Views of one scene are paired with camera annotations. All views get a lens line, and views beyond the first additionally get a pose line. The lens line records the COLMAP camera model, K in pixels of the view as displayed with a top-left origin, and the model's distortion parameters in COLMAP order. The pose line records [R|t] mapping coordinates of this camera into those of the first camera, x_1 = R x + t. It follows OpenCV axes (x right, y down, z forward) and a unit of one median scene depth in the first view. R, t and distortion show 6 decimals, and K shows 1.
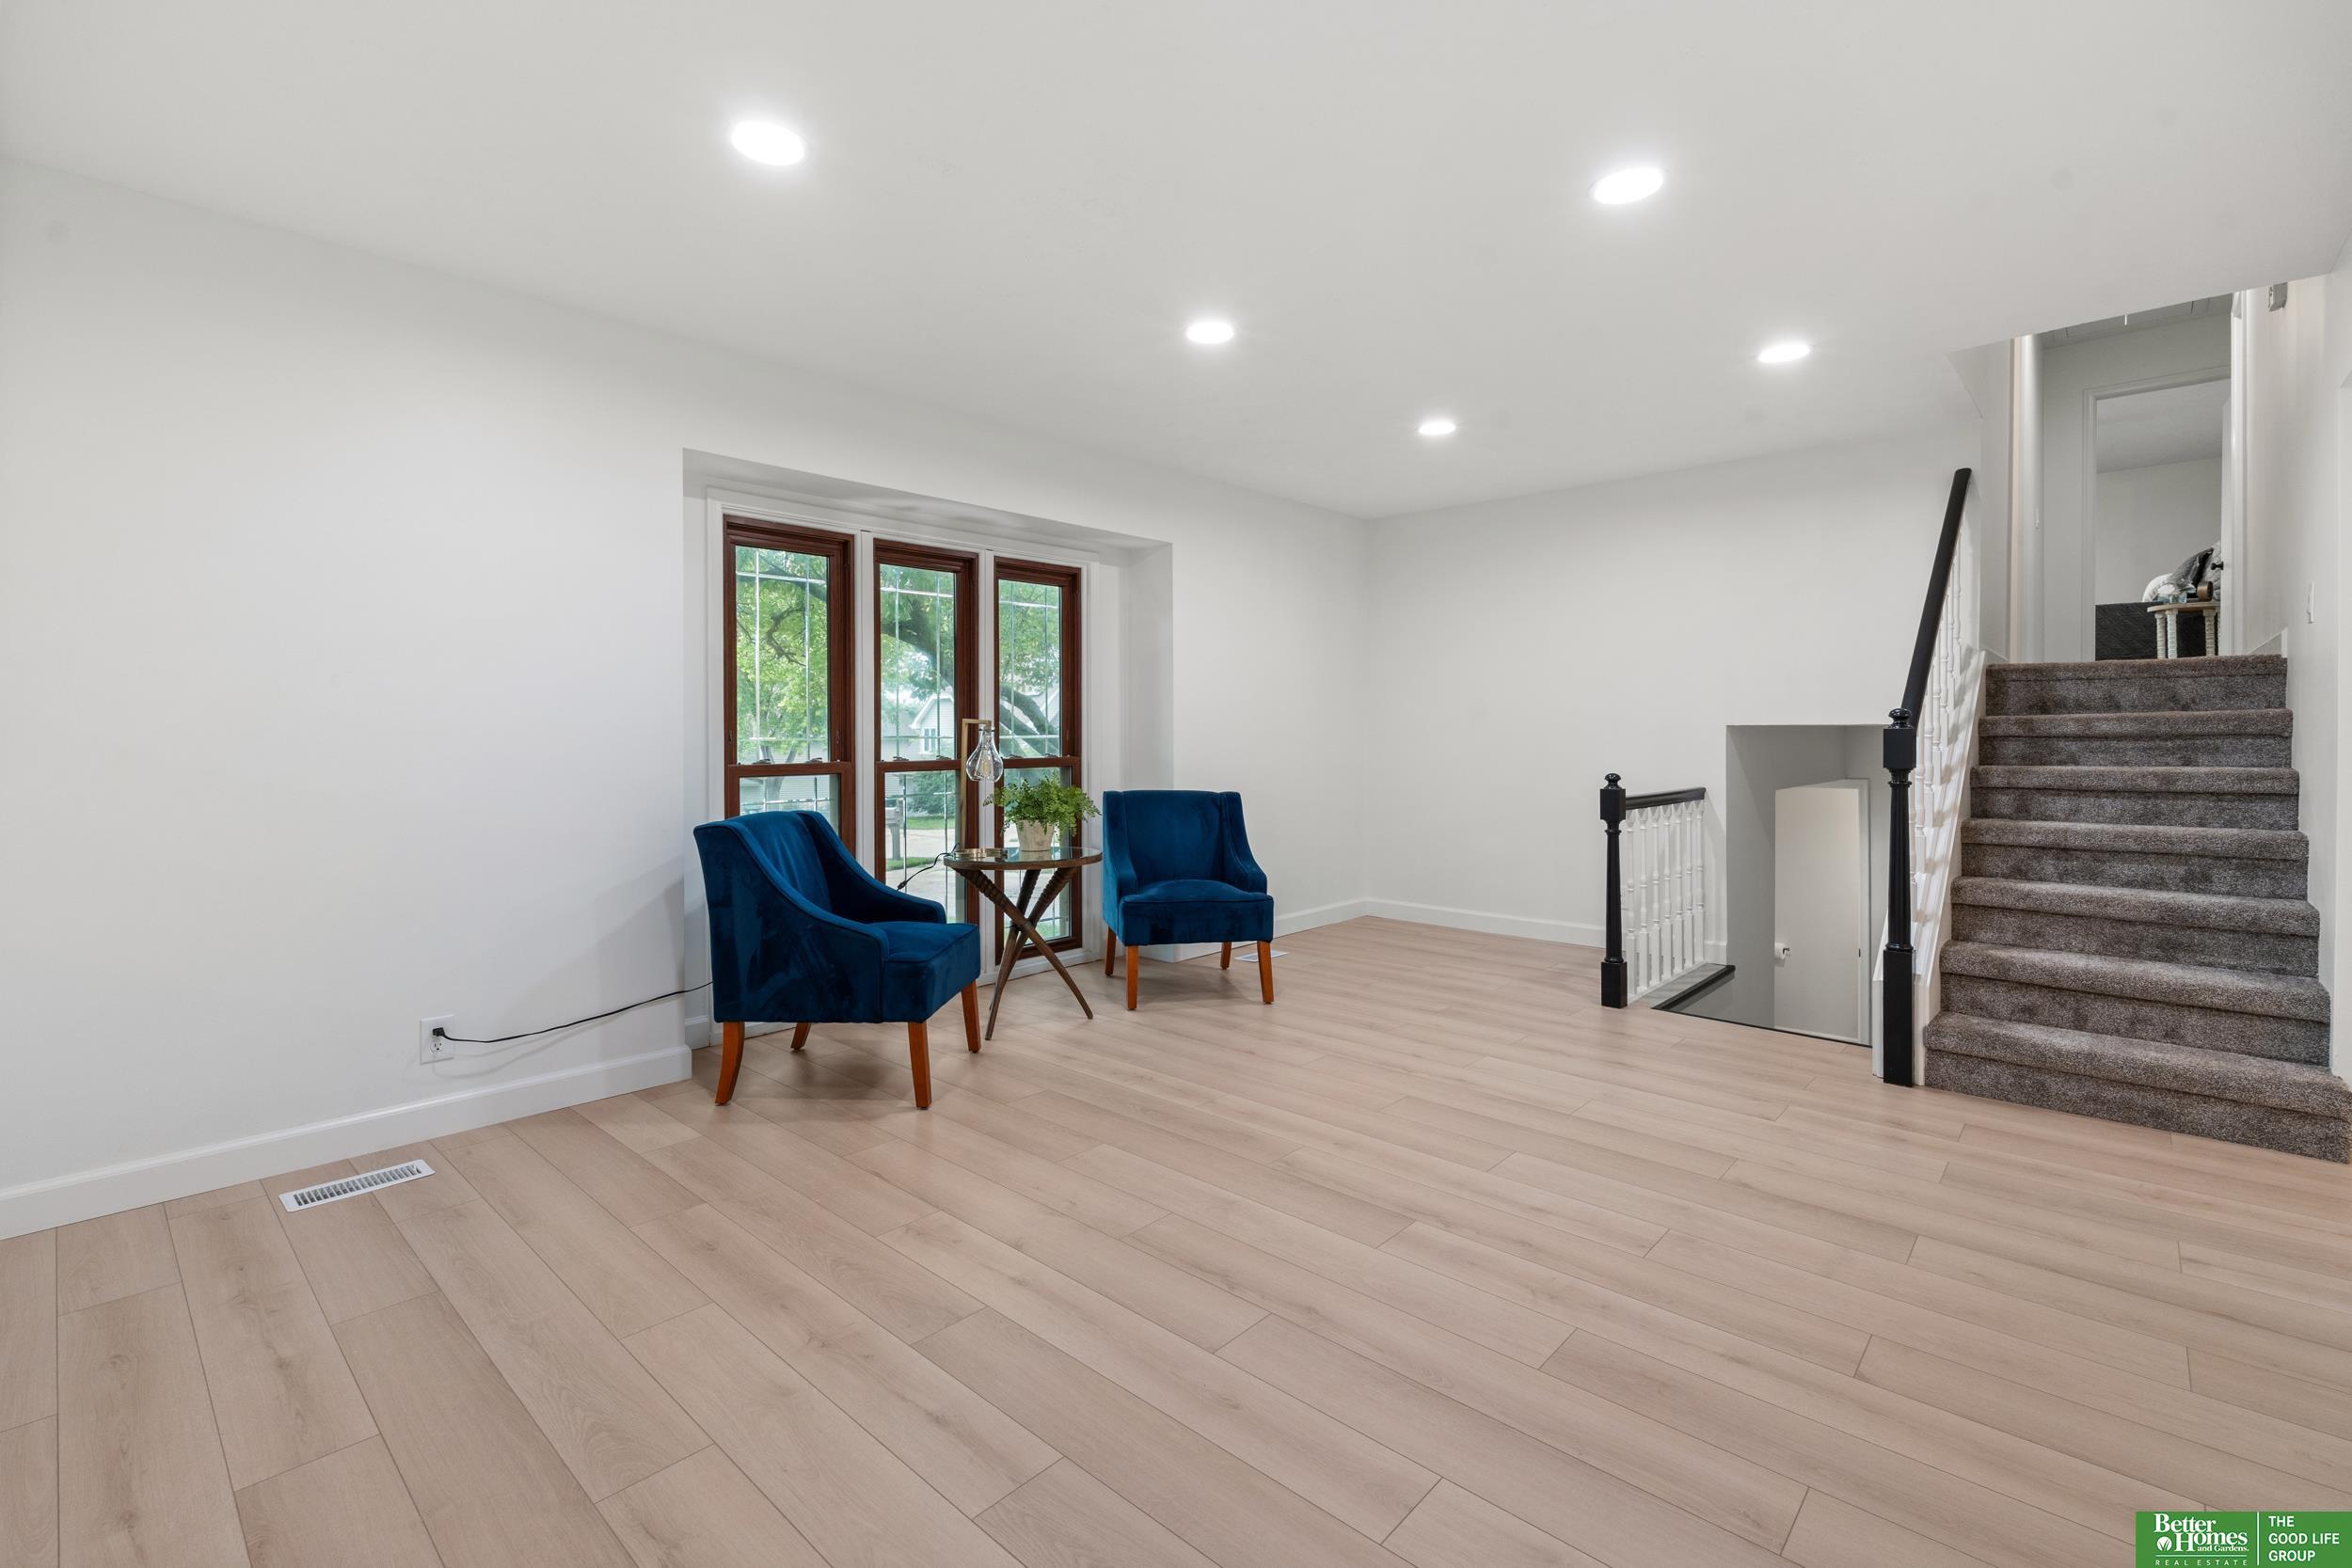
lens RADIAL K [[1047.4, 0, 1172.9], [0, 1047.4, 721.4], [0, 0, 1]] dist [-0.005467, 0.000595]
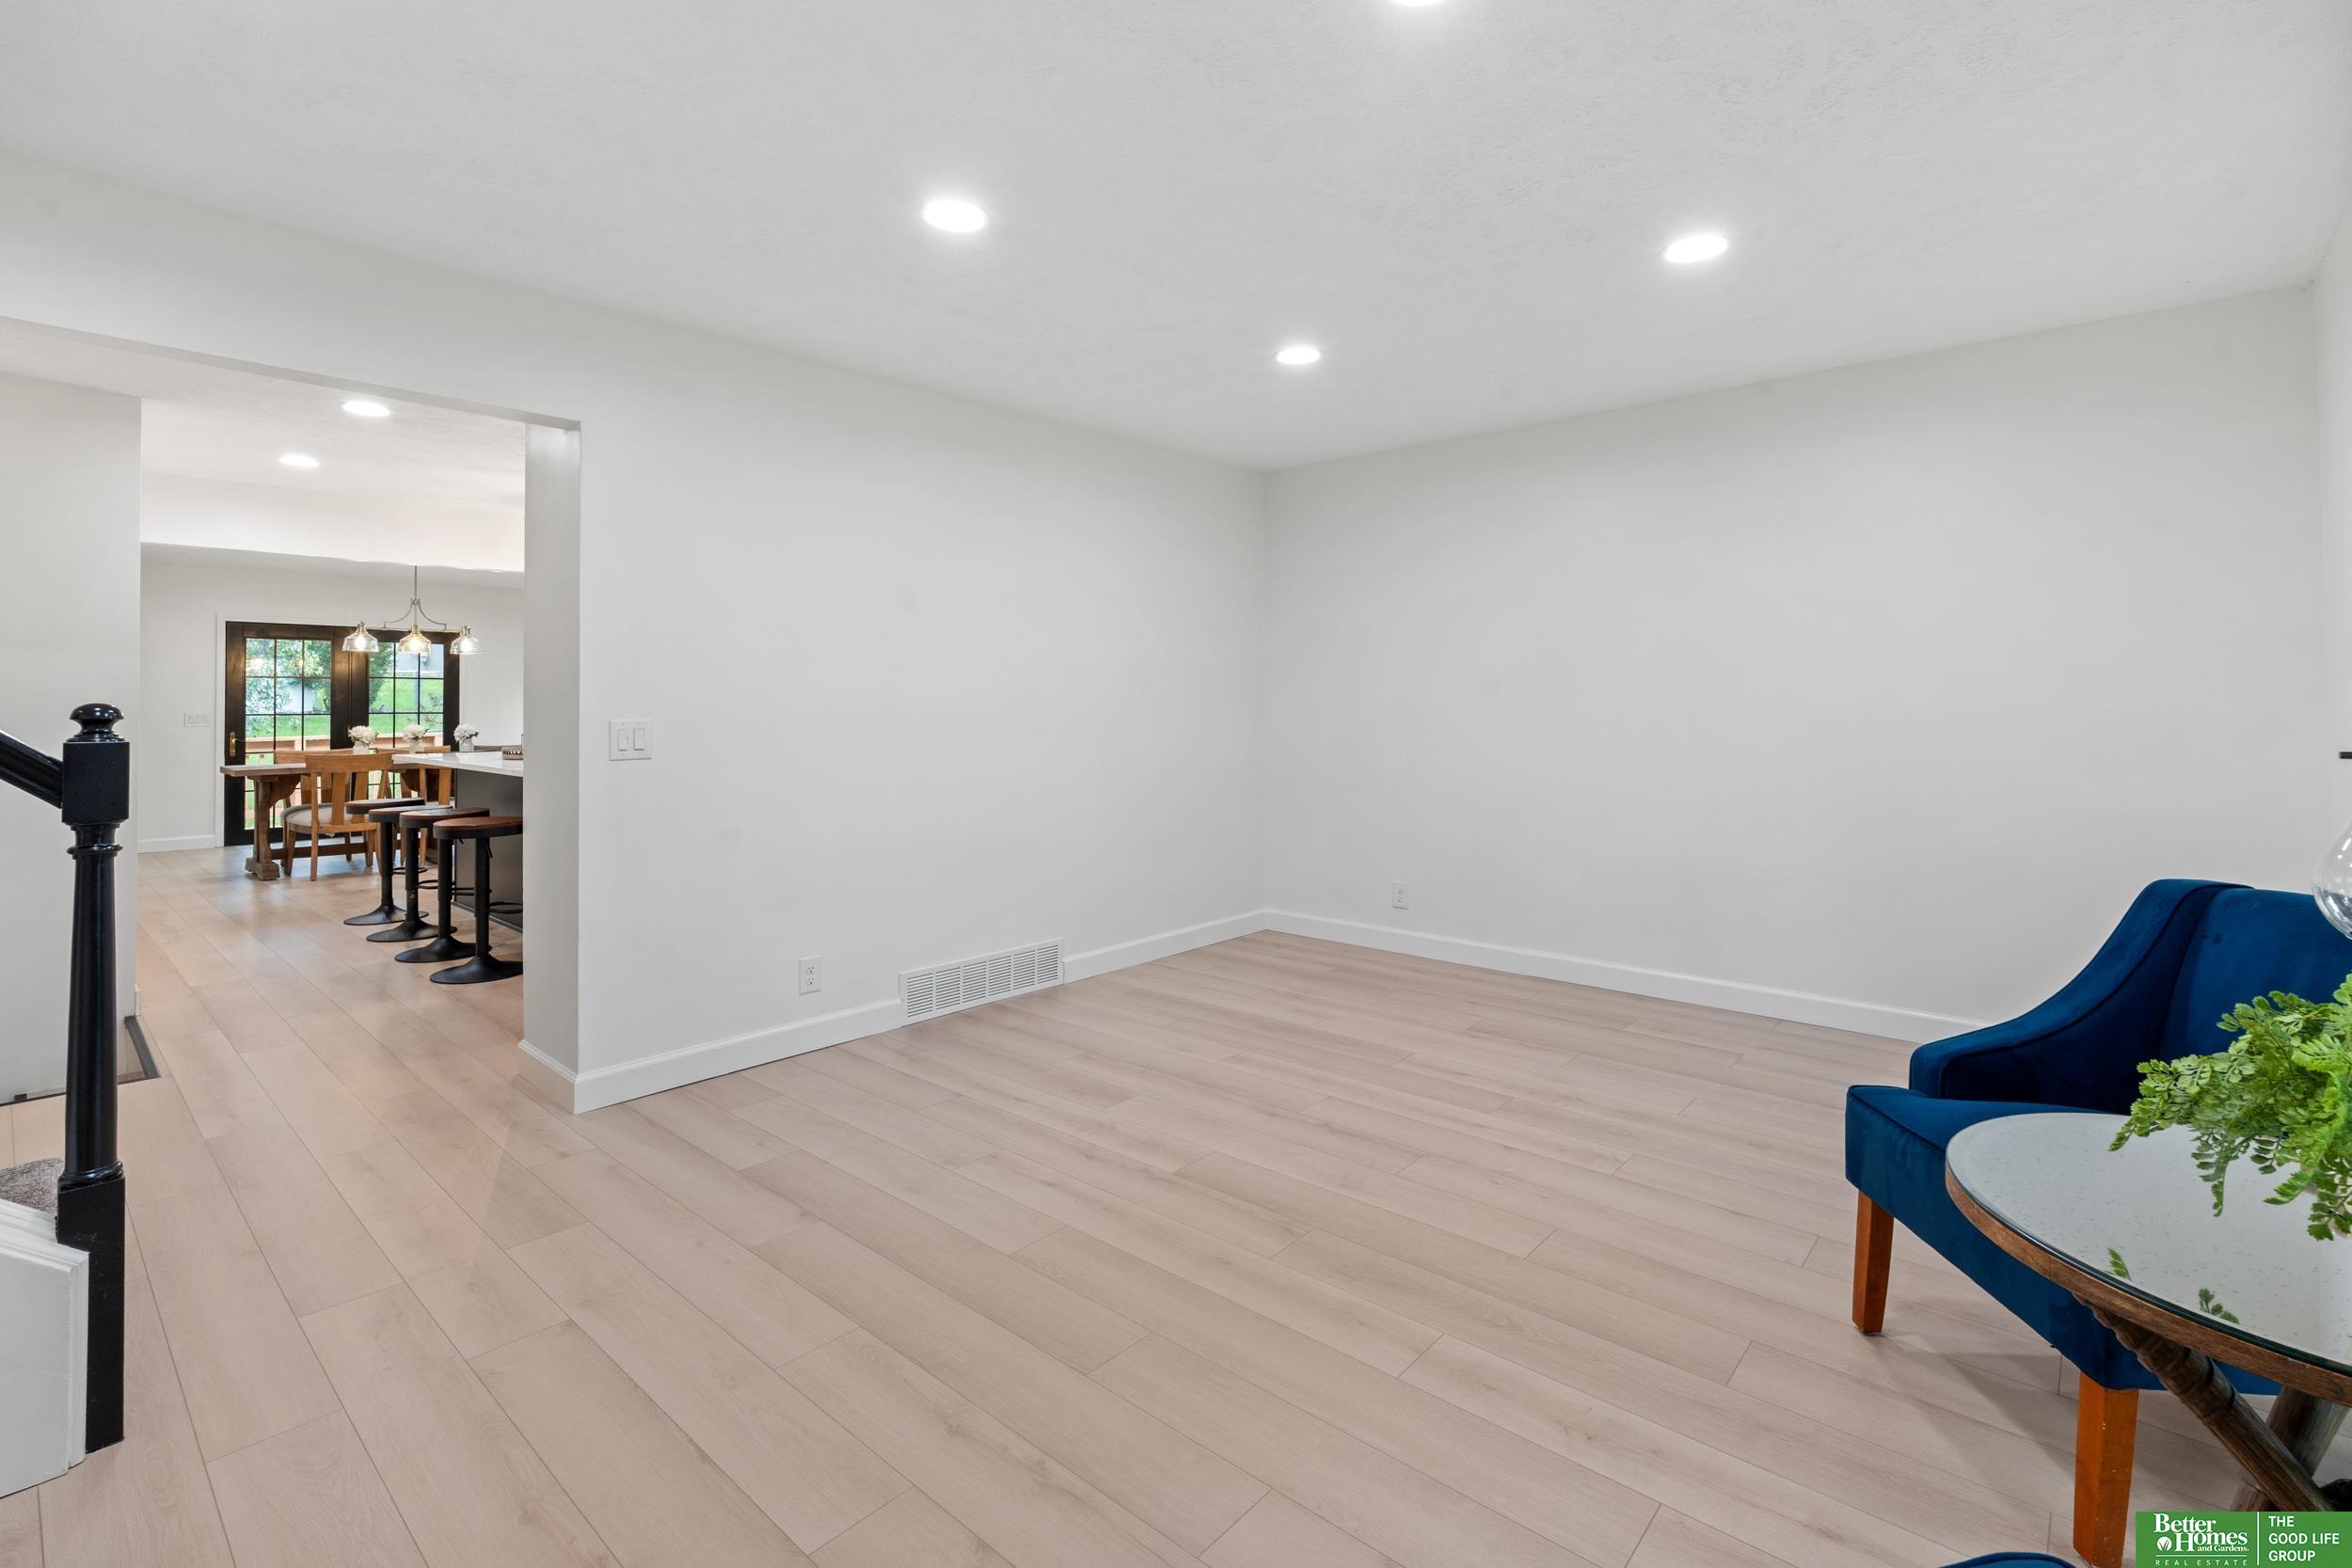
lens RADIAL K [[1051.2, 0, 1179.4], [0, 1051.2, 729.7], [0, 0, 1]] dist [-0.003149, 0.000144]
pose [[-0.999804, 0.005046, -0.019135, 0.175716], [0.004795, 0.999902, 0.013164, -0.003666], [0.019200, 0.013069, -0.999730, 1.518114]]
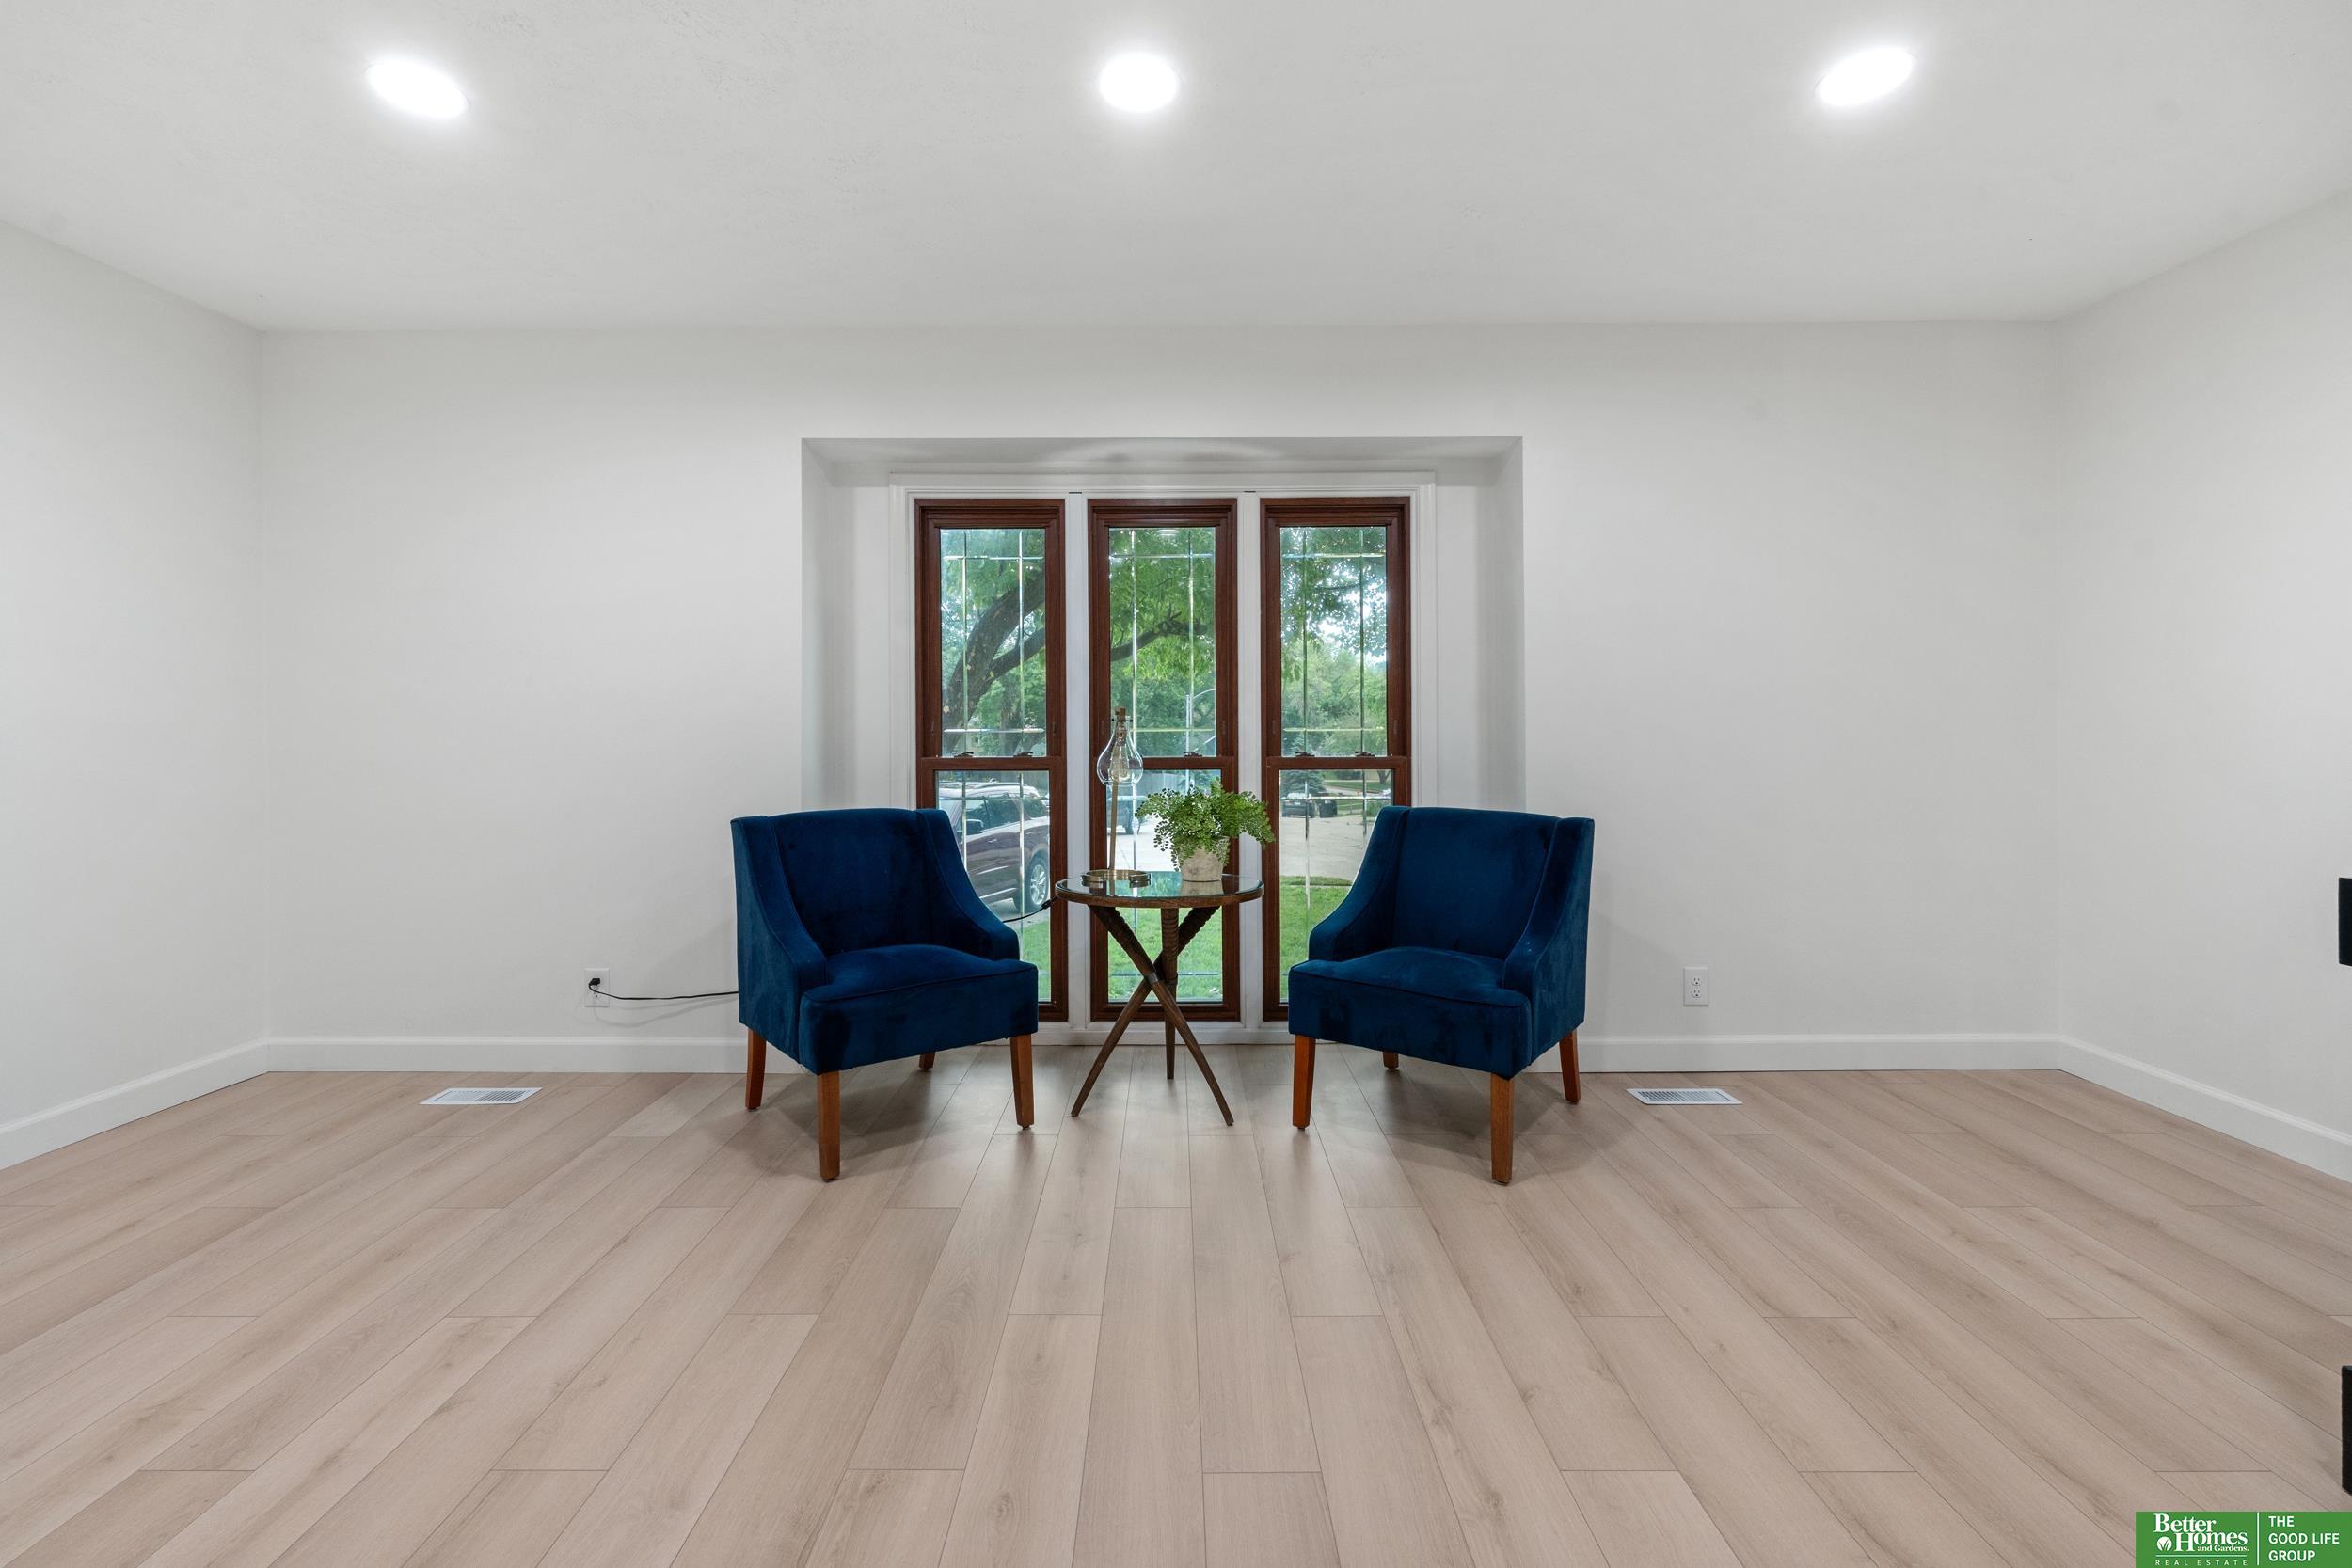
lens RADIAL K [[1047.4, 0, 1172.9], [0, 1047.4, 721.4], [0, 0, 1]] dist [-0.005467, 0.000595]
pose [[0.675324, -0.005101, -0.737503, 0.516313], [0.008597, 0.999963, 0.000956, 0.010543], [0.737471, -0.006985, 0.675343, 0.605789]]
